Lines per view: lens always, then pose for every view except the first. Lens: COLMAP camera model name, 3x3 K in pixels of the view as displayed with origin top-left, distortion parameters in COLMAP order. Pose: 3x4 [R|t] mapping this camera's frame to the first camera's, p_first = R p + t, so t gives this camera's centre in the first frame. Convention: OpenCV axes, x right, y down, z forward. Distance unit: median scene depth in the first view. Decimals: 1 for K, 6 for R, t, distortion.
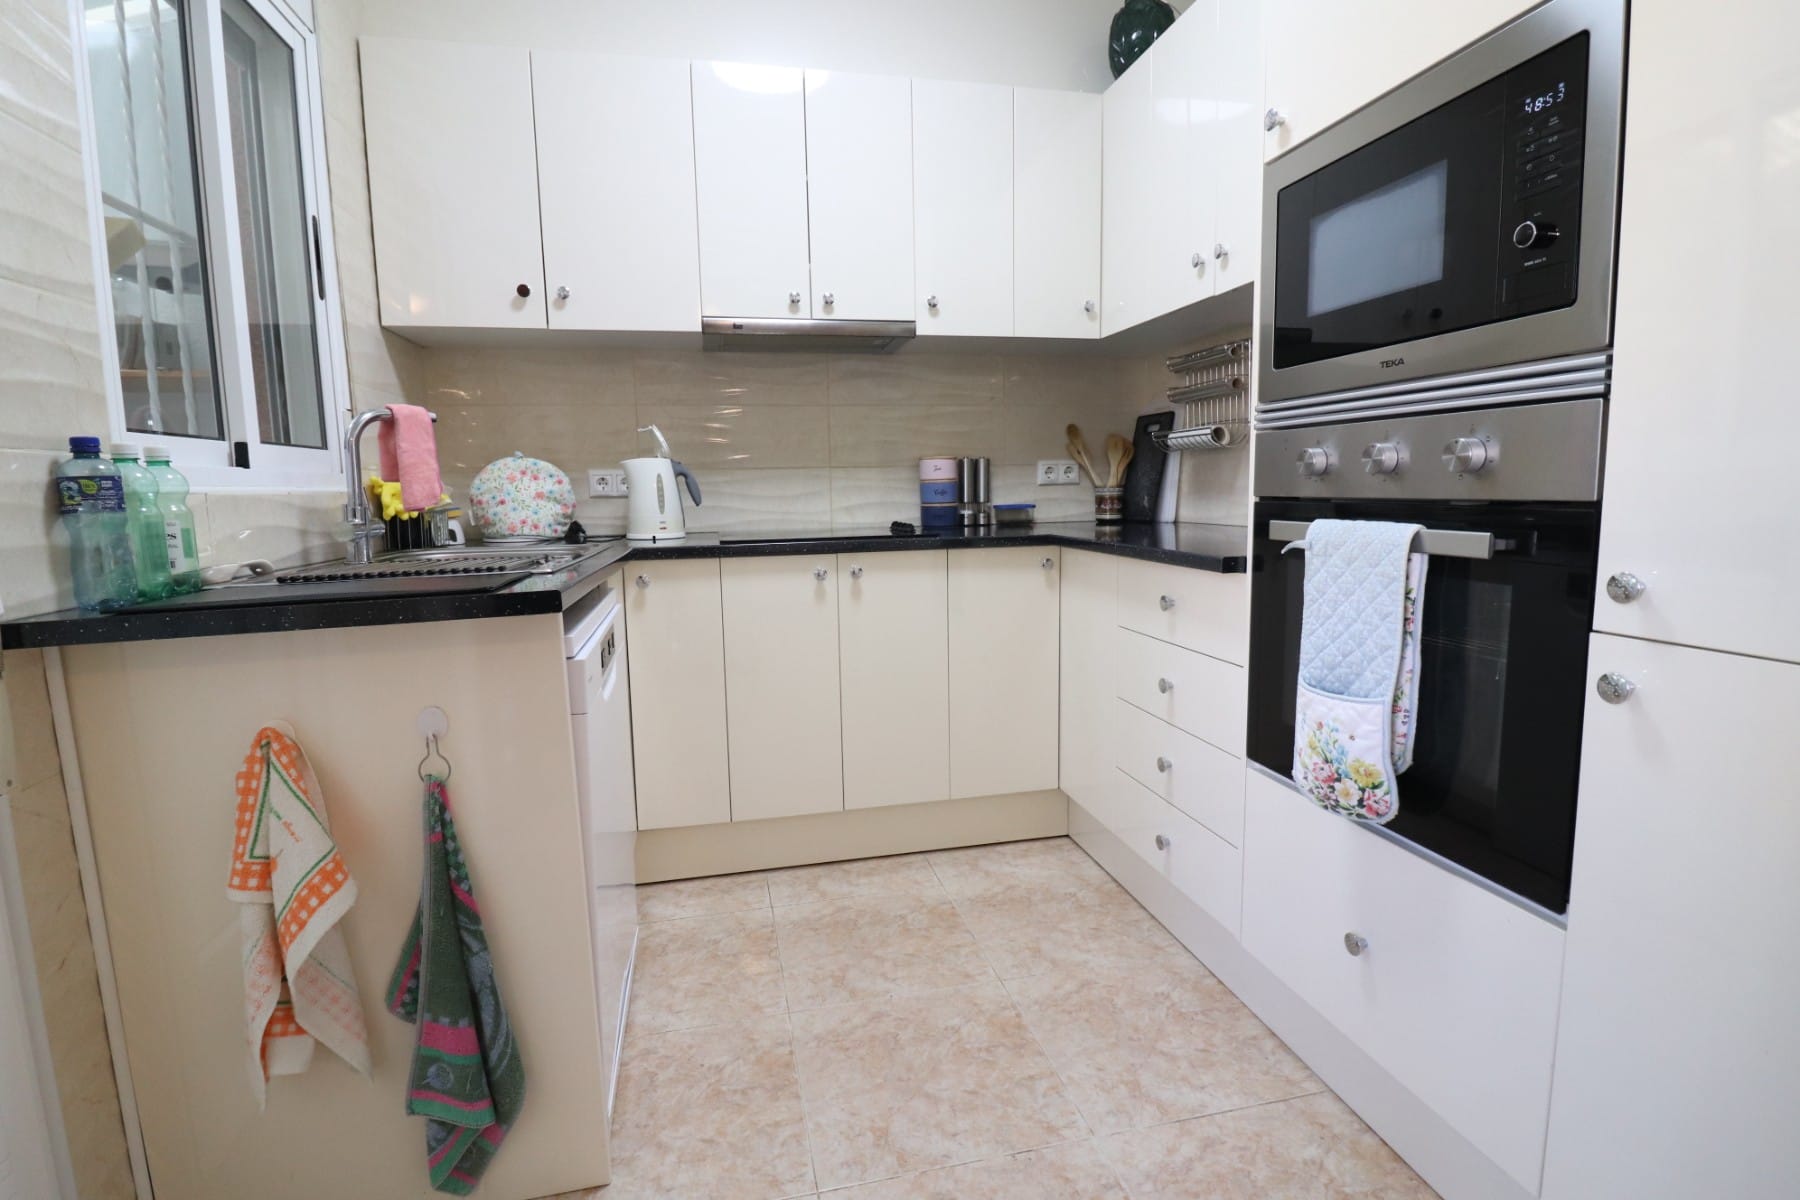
lens RADIAL K [[839.2, 0, 894.2], [0, 839.2, 589.6], [0, 0, 1]] dist [0.000665, -0.014024]
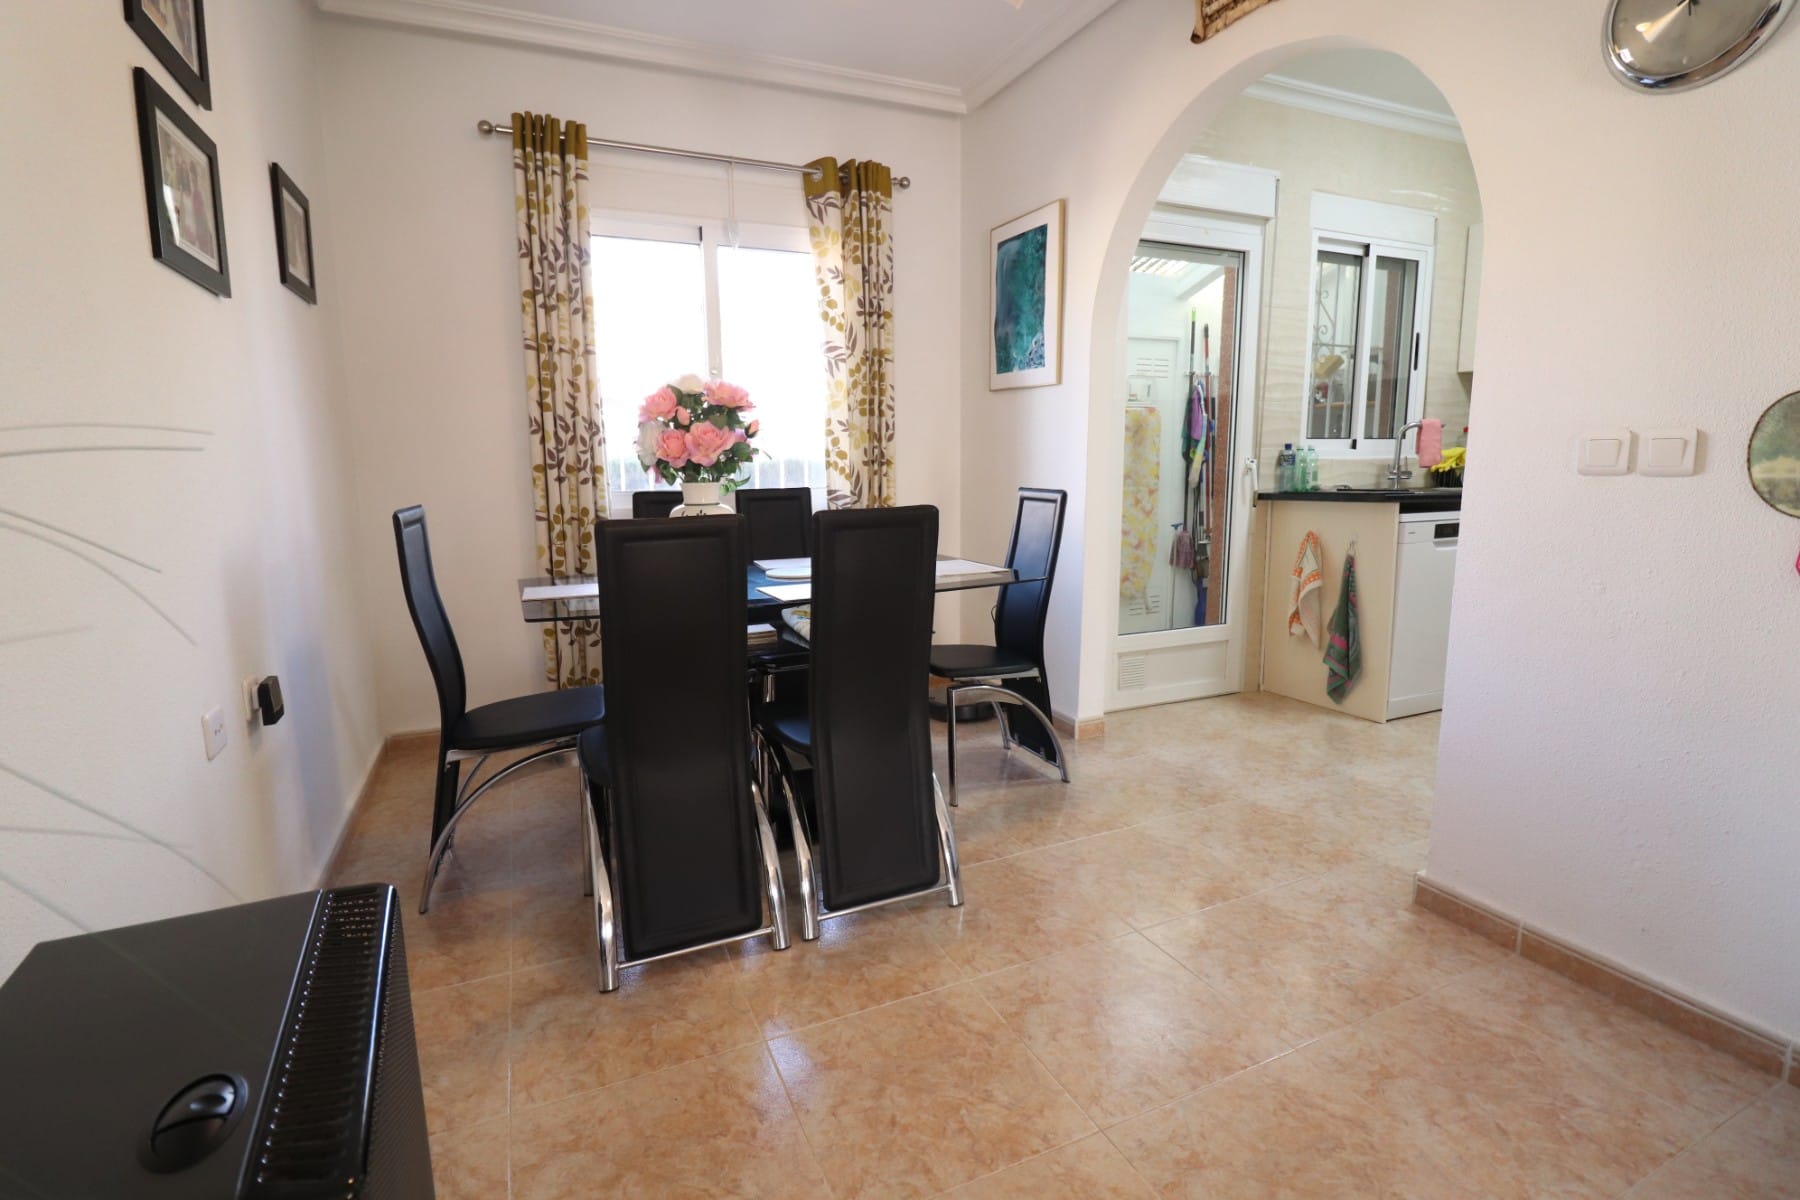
lens RADIAL K [[839.2, 0, 894.2], [0, 839.2, 589.6], [0, 0, 1]] dist [0.000665, -0.014024]
pose [[0.203571, 0.166198, -0.964851, 2.074548], [-0.112624, 0.982920, 0.145548, 0.089077], [0.972561, 0.079036, 0.218812, -1.269716]]
